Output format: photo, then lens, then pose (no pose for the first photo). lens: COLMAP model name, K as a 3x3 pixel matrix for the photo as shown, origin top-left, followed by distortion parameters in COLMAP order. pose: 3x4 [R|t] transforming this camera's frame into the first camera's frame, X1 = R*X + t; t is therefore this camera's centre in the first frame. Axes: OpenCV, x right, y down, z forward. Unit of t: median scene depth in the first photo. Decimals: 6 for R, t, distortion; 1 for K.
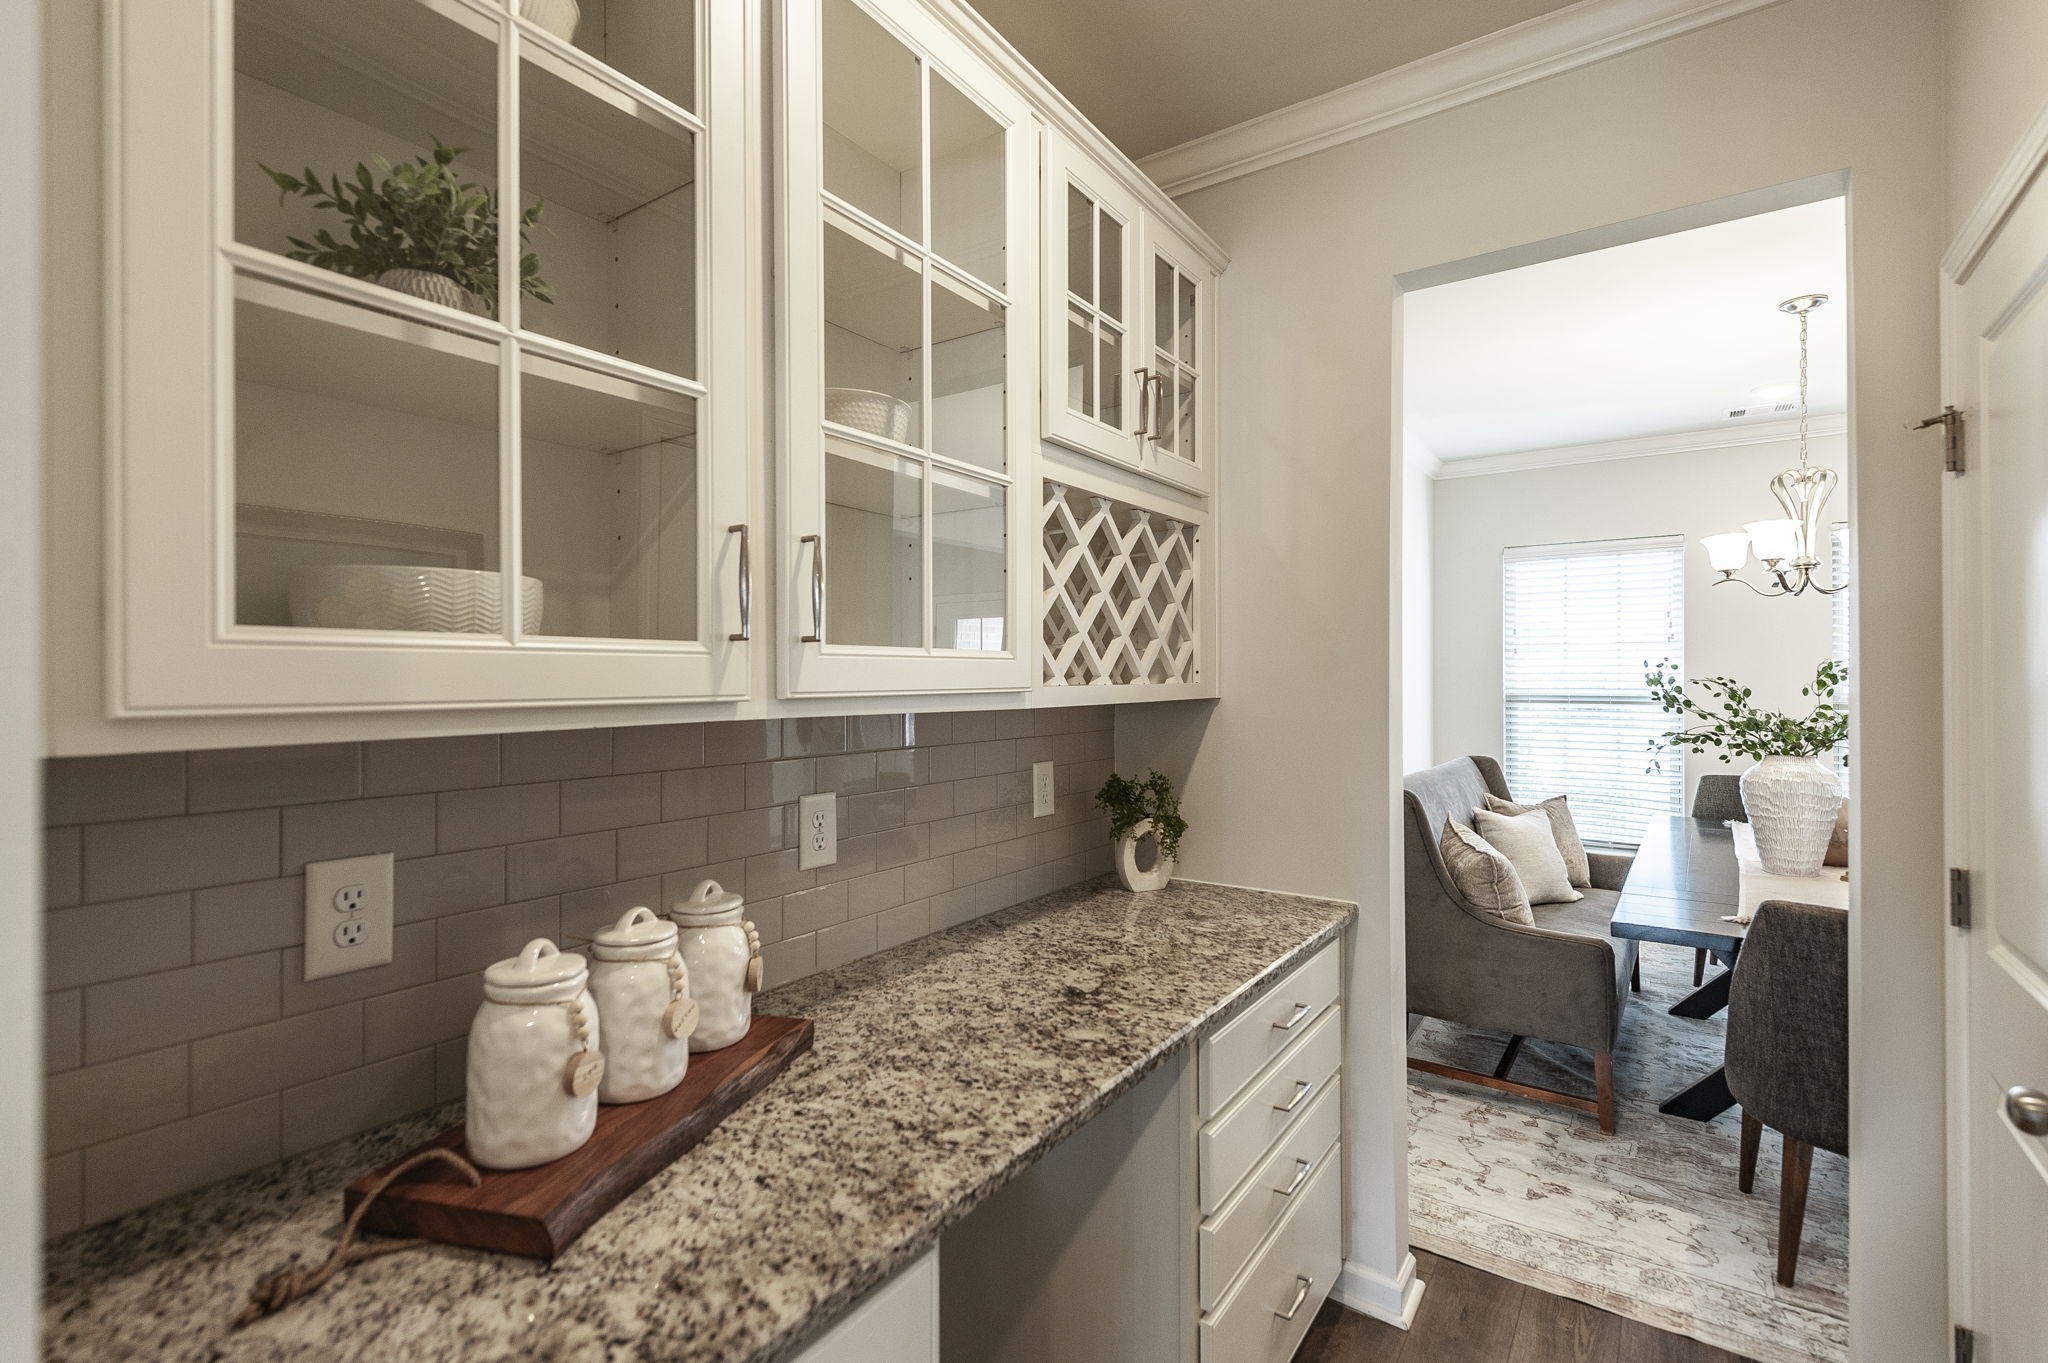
lens RADIAL K [[932.7, 0, 1013.0], [0, 932.7, 677.0], [0, 0, 1]] dist [0.011949, -0.000299]
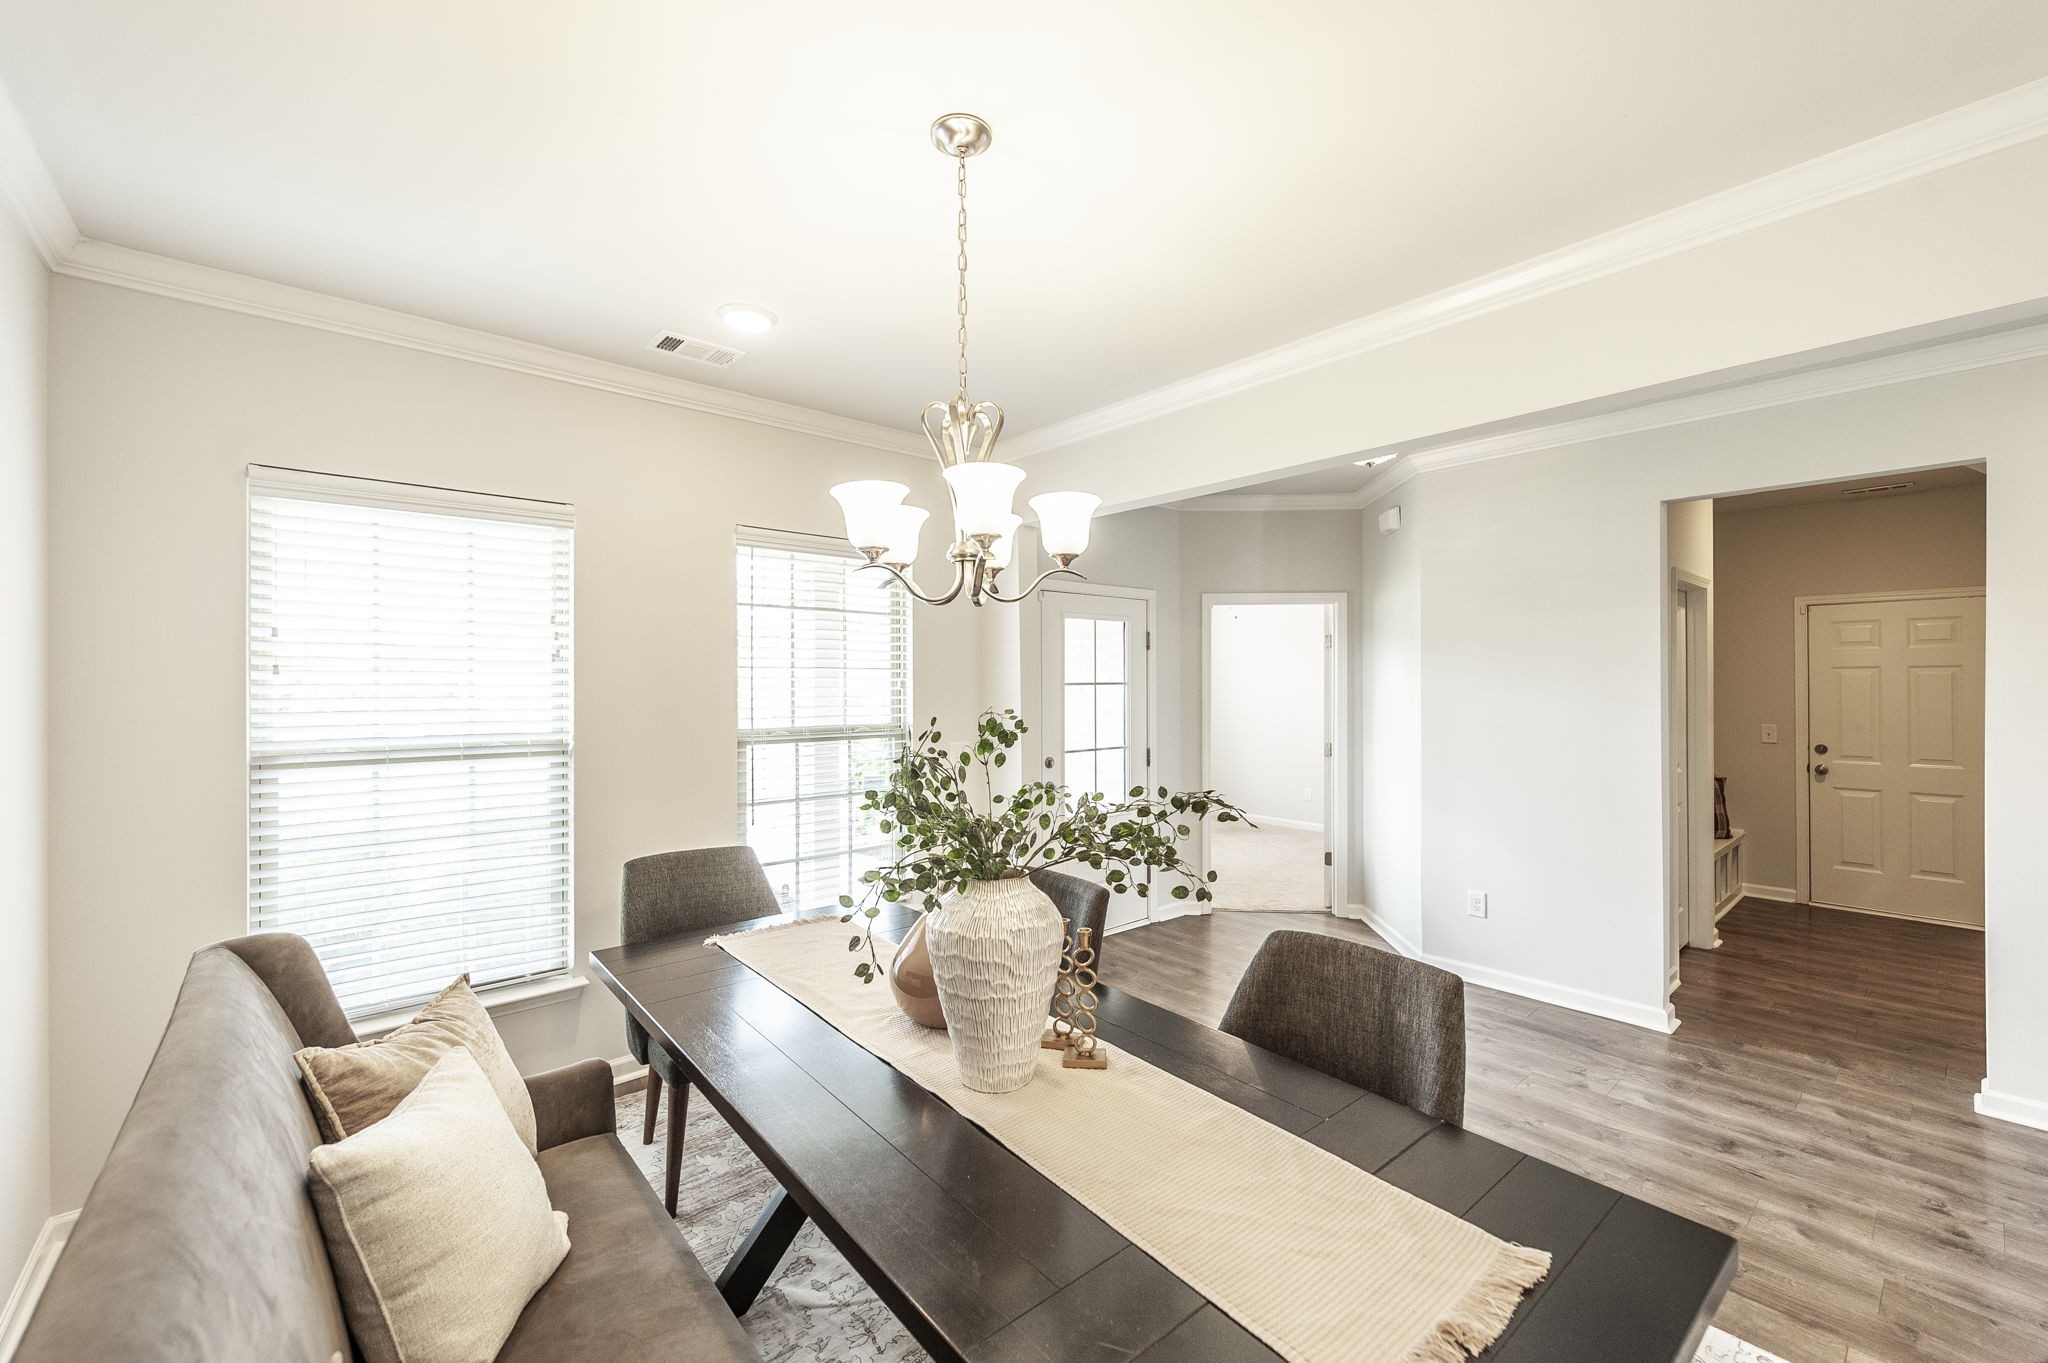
lens RADIAL K [[828.4, 0, 1024.0], [0, 828.4, 681.5], [0, 0, 1]] dist [0.015370, -0.000113]
pose [[0.242946, 0.000235, 0.970040, 0.317099], [-0.001309, 0.999999, 0.000086, -0.035331], [-0.970039, -0.001290, 0.242946, 0.821920]]
